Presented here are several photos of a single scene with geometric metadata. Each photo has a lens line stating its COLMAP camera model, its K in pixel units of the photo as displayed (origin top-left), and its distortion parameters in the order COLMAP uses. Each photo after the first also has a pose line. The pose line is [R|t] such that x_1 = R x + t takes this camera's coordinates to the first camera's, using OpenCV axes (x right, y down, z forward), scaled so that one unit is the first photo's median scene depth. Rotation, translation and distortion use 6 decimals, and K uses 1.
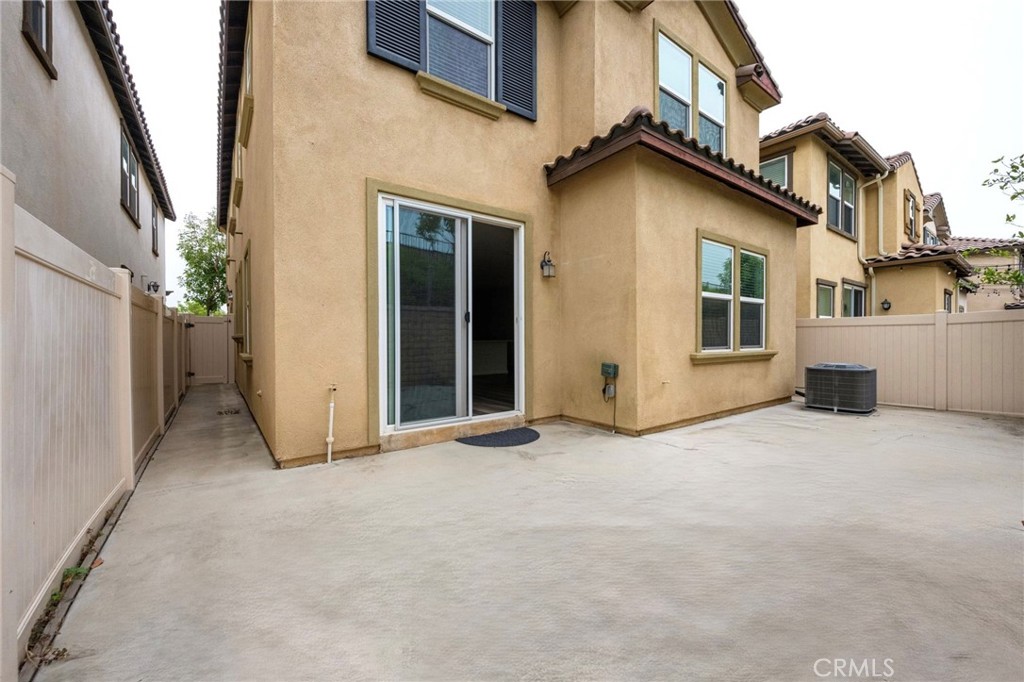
lens RADIAL K [[402.4, 0, 514.6], [0, 402.4, 336.6], [0, 0, 1]] dist [-0.001152, -0.000198]
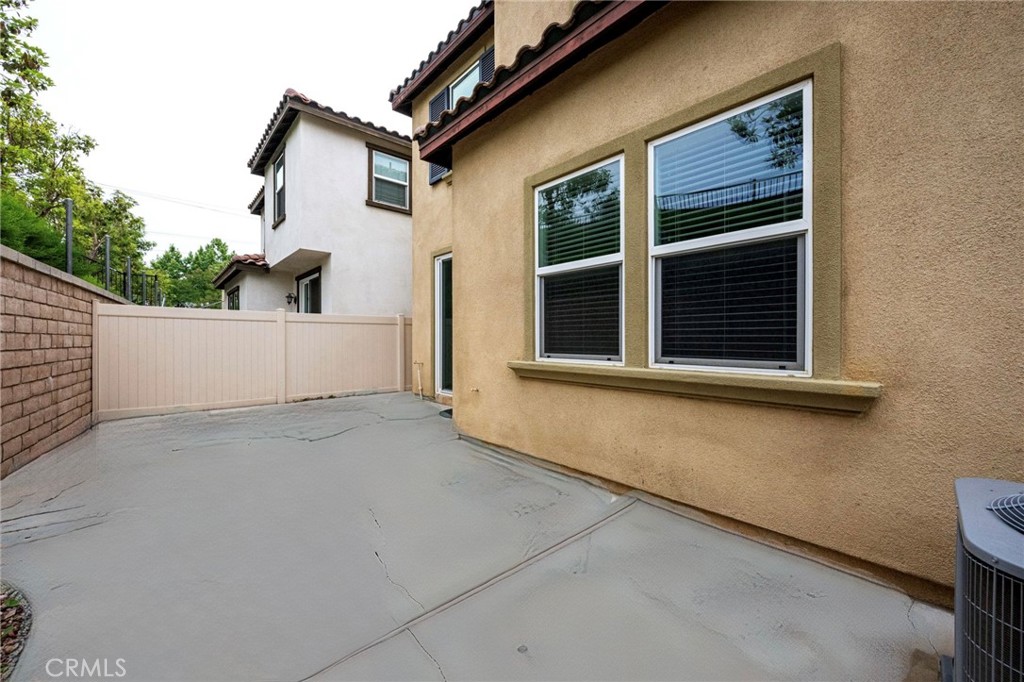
lens RADIAL K [[402.4, 0, 514.6], [0, 402.4, 336.6], [0, 0, 1]] dist [-0.001152, -0.000198]
pose [[0.078464, -0.000999, -0.996916, 1.118399], [0.006118, 0.999981, -0.000520, -0.000243], [0.996898, -0.006058, 0.078469, 0.911865]]
